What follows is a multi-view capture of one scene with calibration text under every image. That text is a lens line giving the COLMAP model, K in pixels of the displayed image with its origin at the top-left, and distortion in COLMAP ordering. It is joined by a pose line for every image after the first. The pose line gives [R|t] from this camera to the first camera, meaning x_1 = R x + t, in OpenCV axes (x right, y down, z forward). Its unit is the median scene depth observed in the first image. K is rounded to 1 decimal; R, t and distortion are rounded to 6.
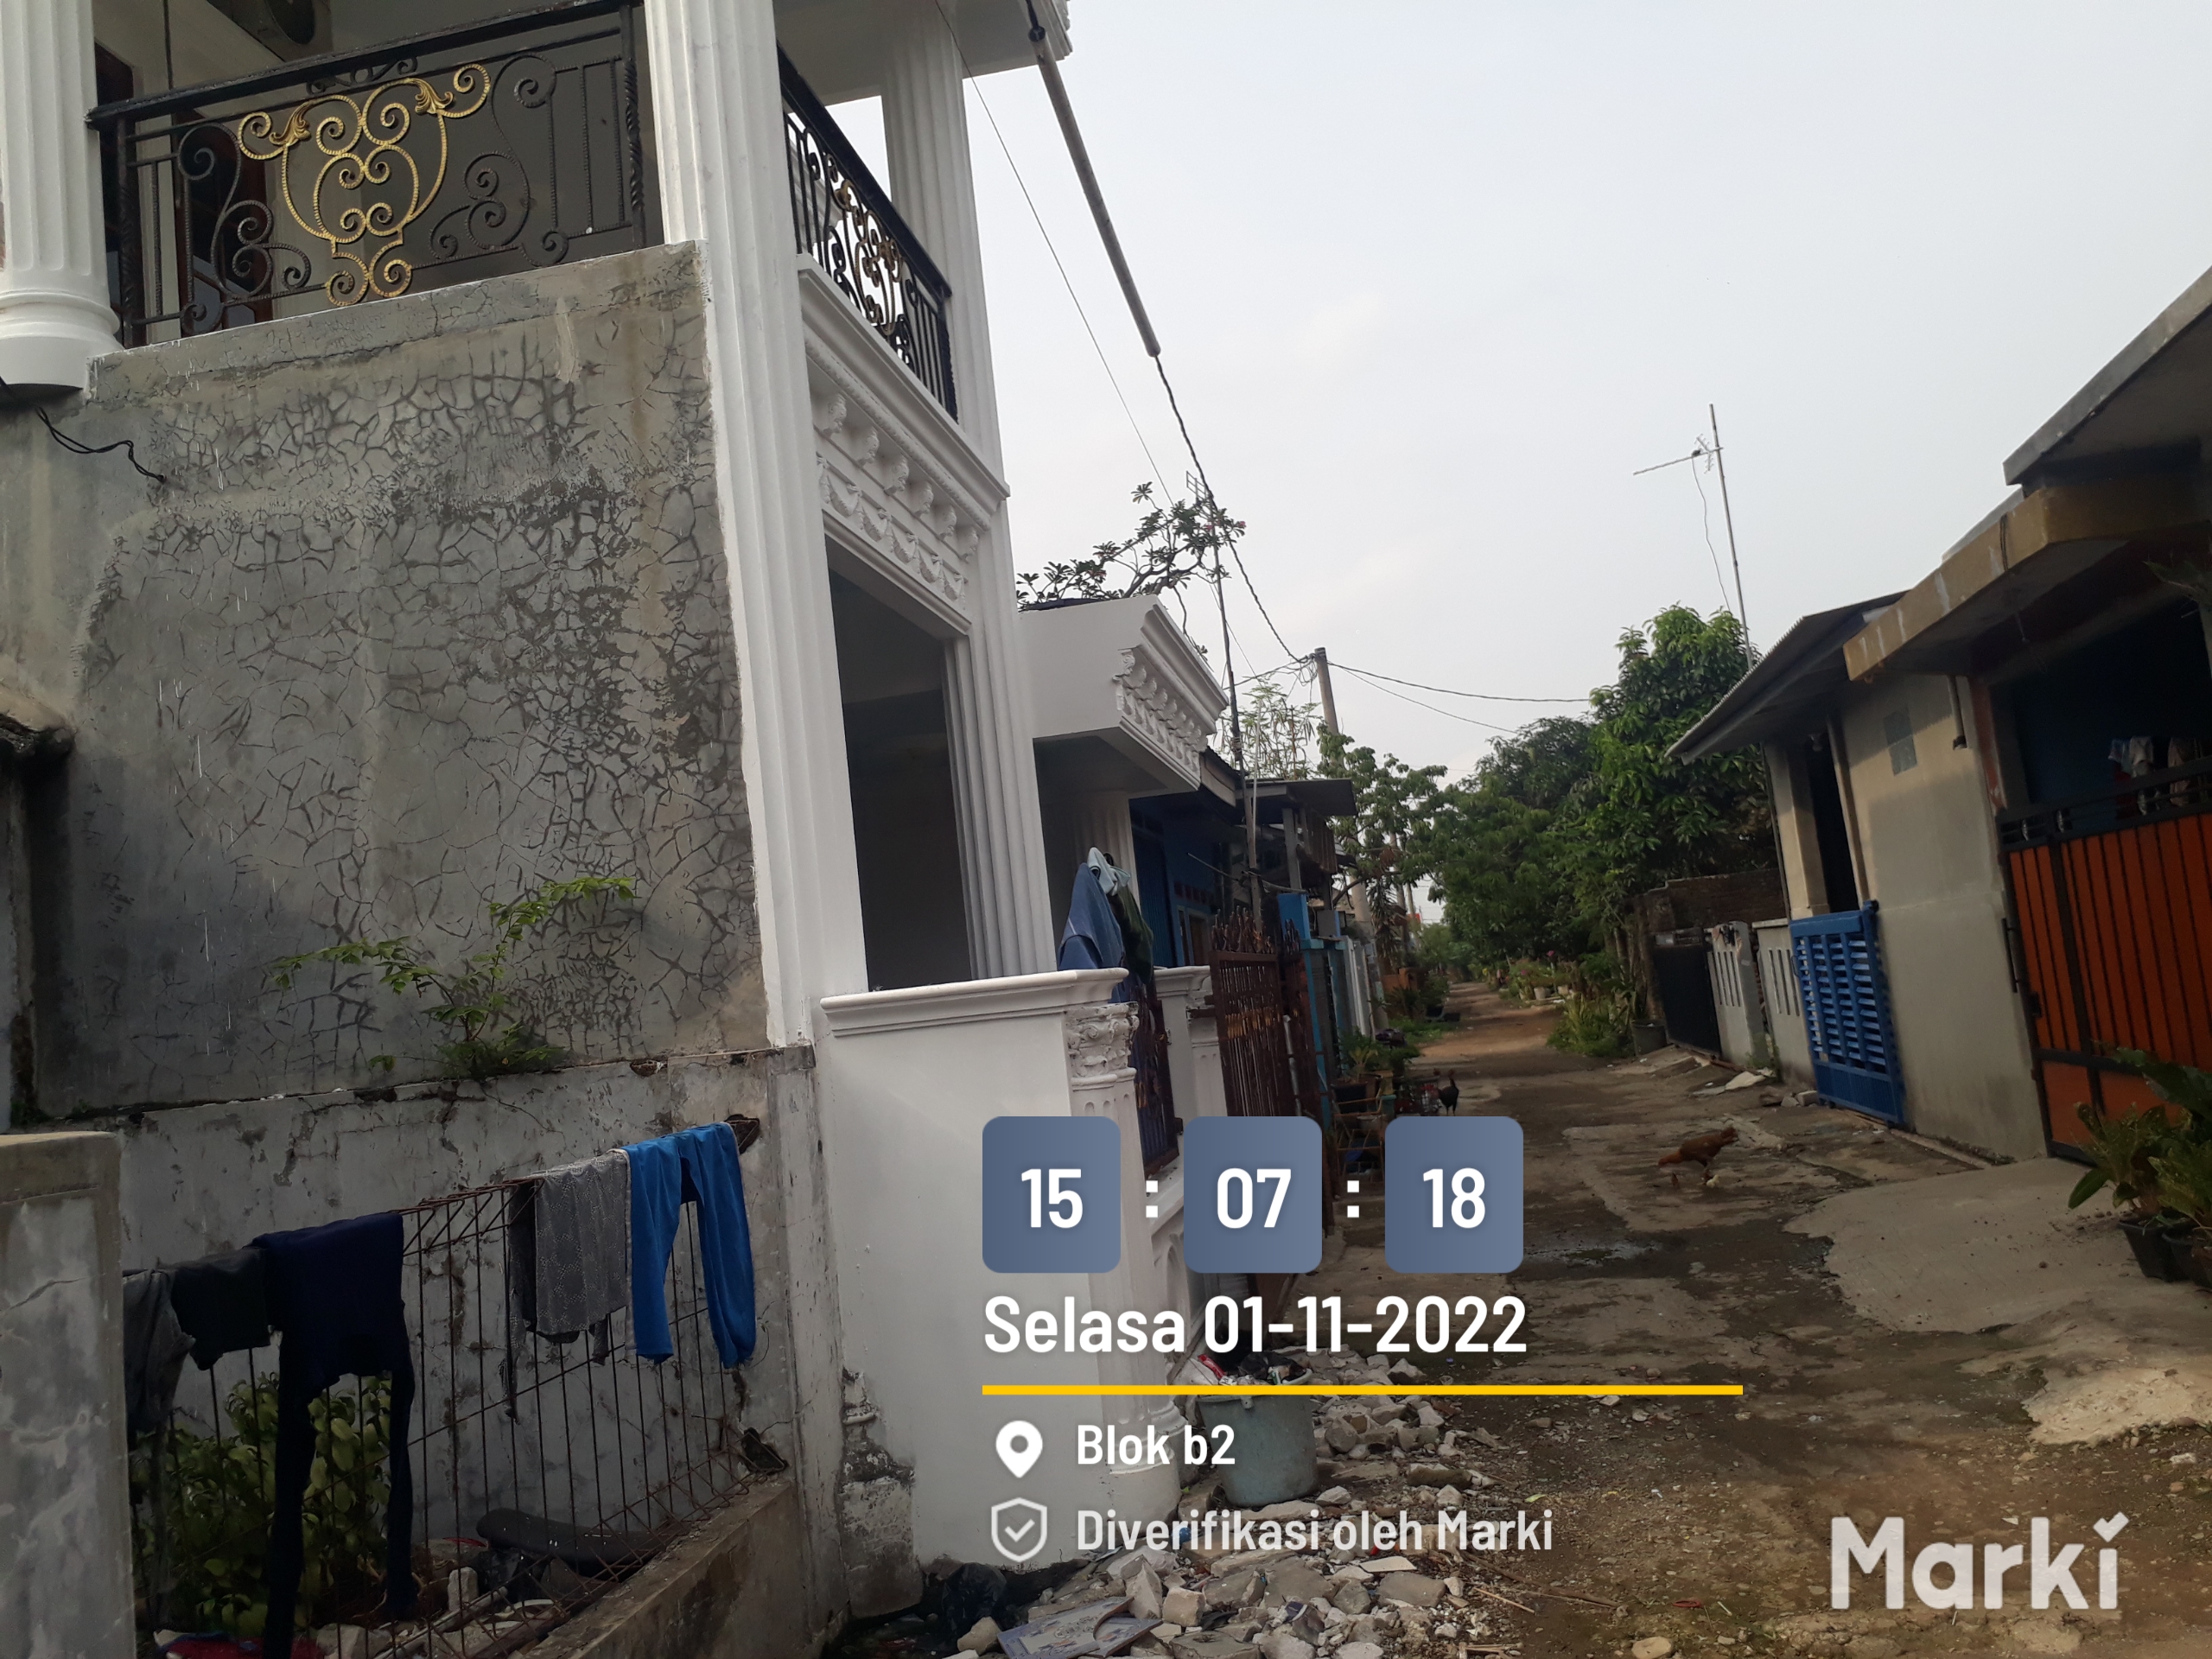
lens RADIAL K [[1722.0, 0, 1023.9], [0, 1722.0, 858.8], [0, 0, 1]] dist [0.075369, -0.113901]
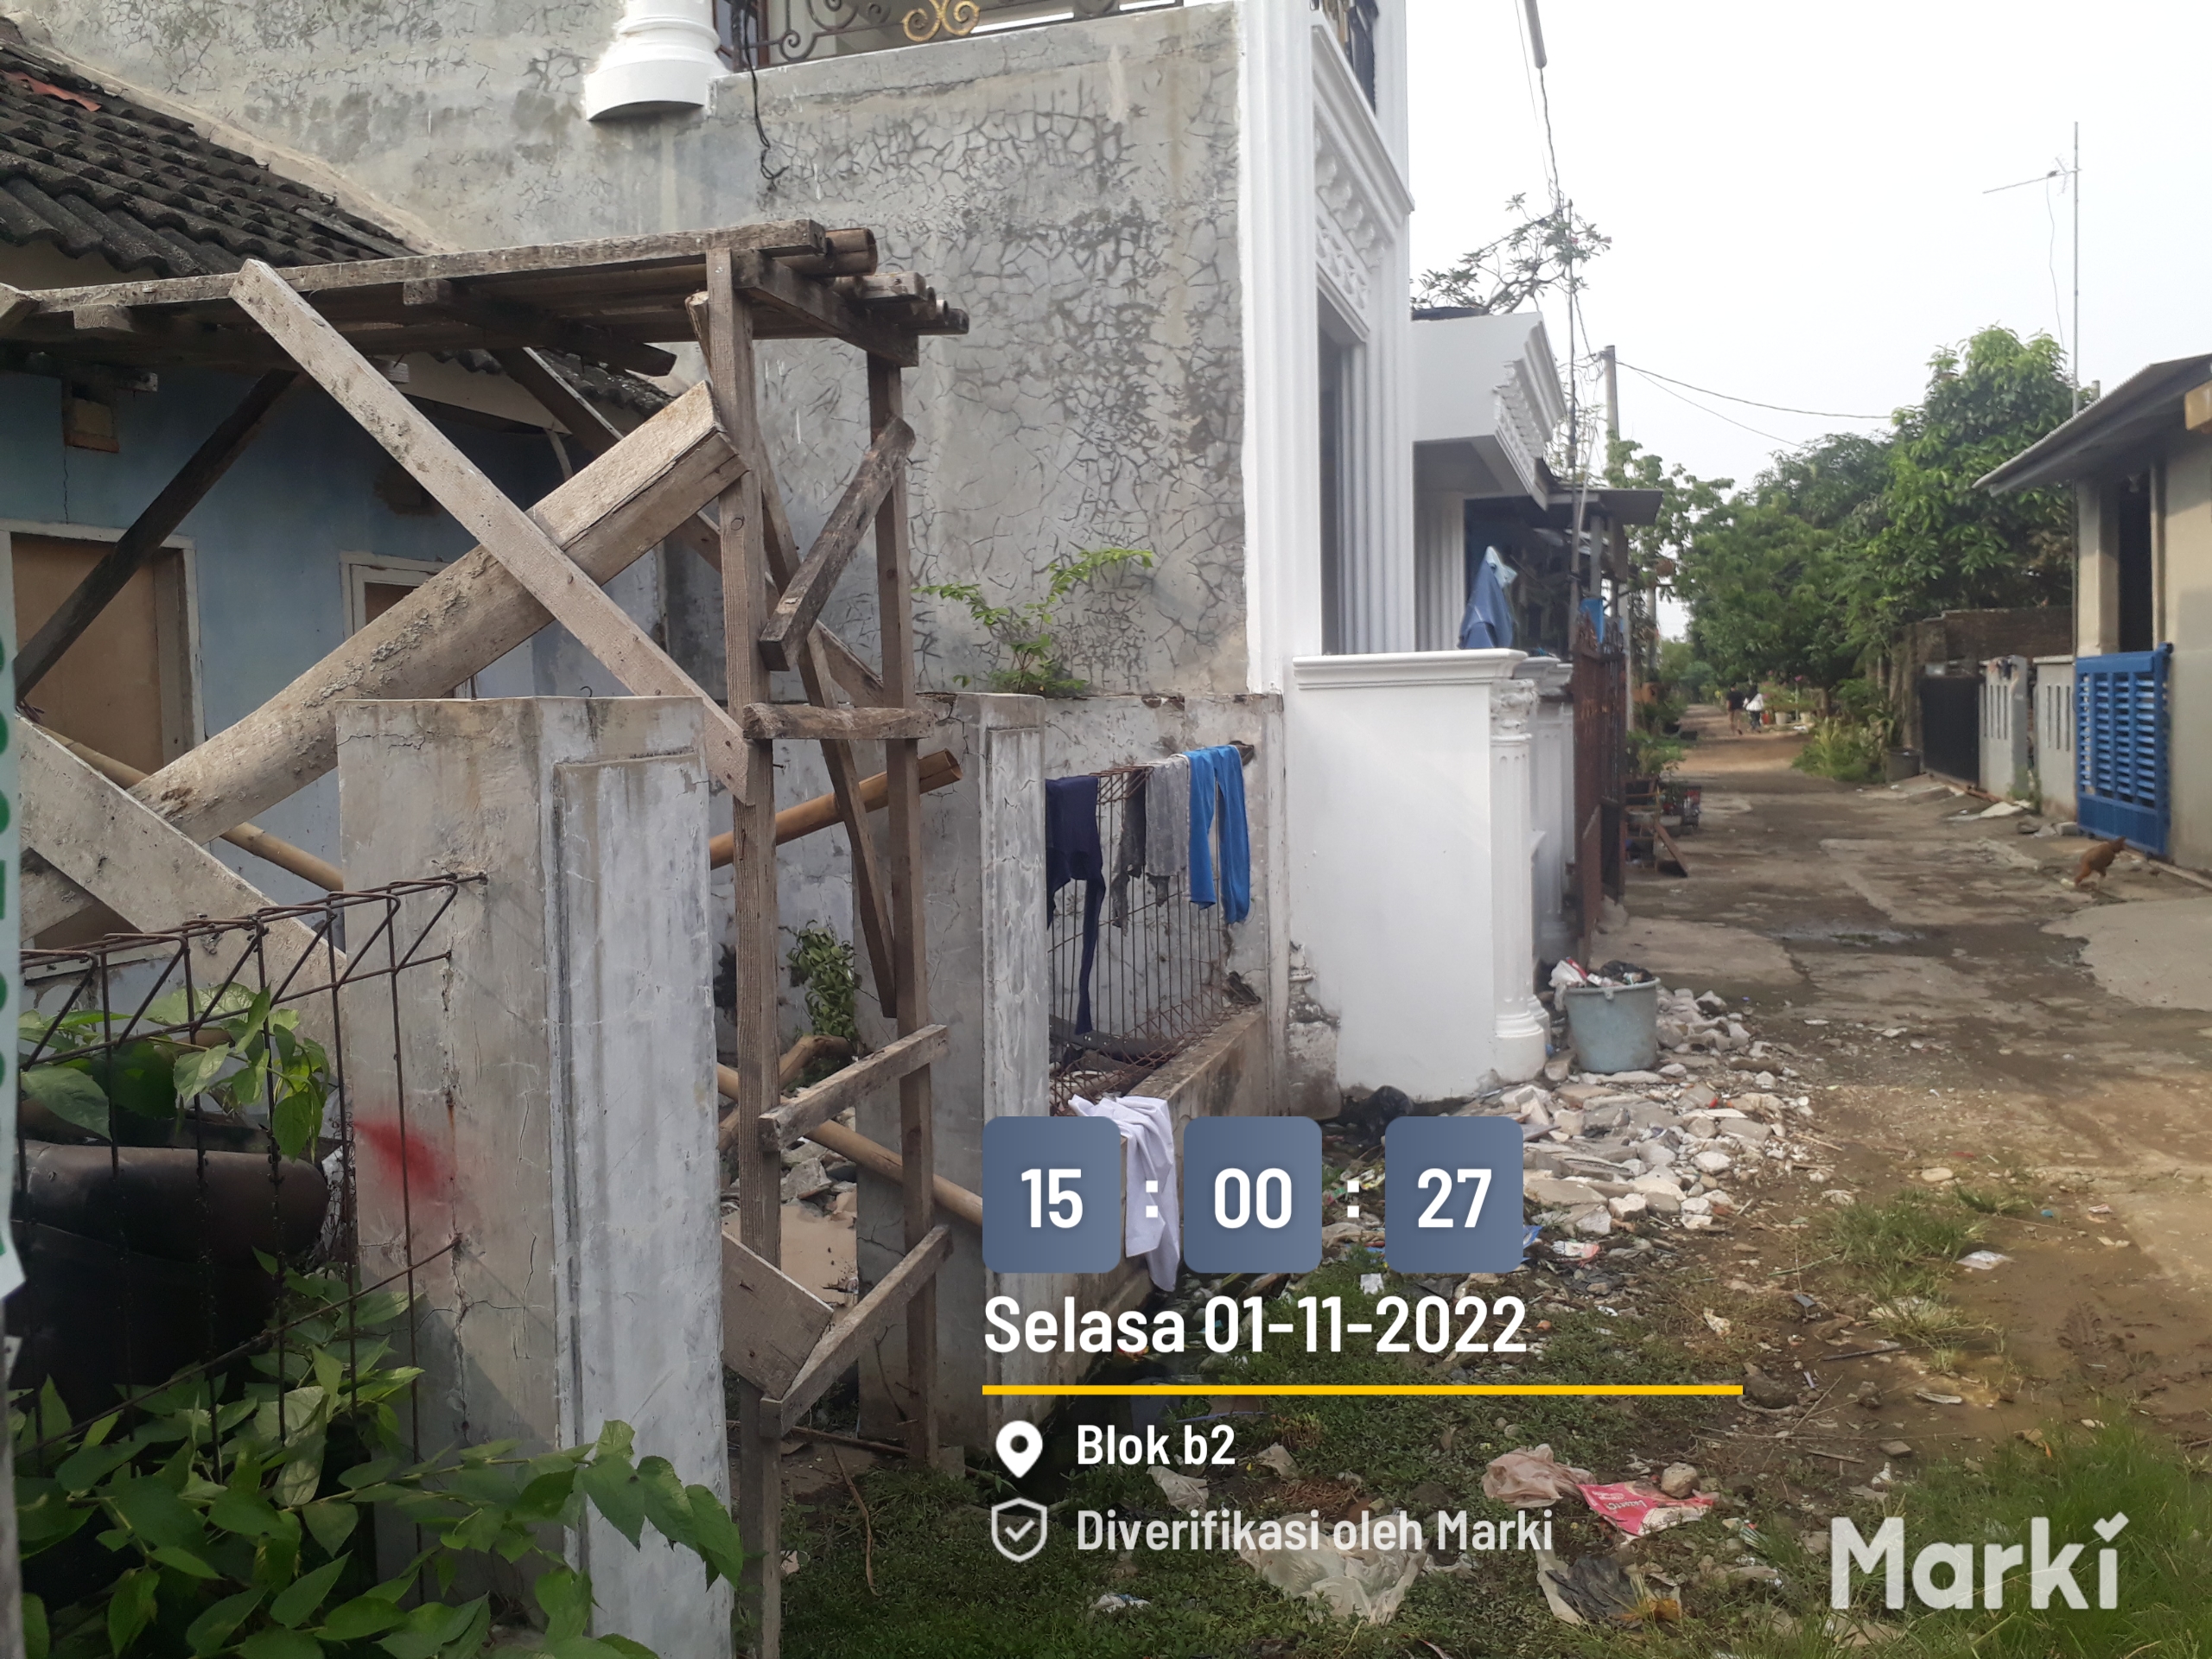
lens RADIAL K [[1722.0, 0, 1051.8], [0, 1722.0, 837.8], [0, 0, 1]] dist [0.075369, -0.113901]
pose [[0.992153, 0.083470, -0.093089, -0.151330], [-0.066391, 0.982600, 0.173461, 0.003881], [0.105948, -0.165920, 0.980431, -0.247528]]
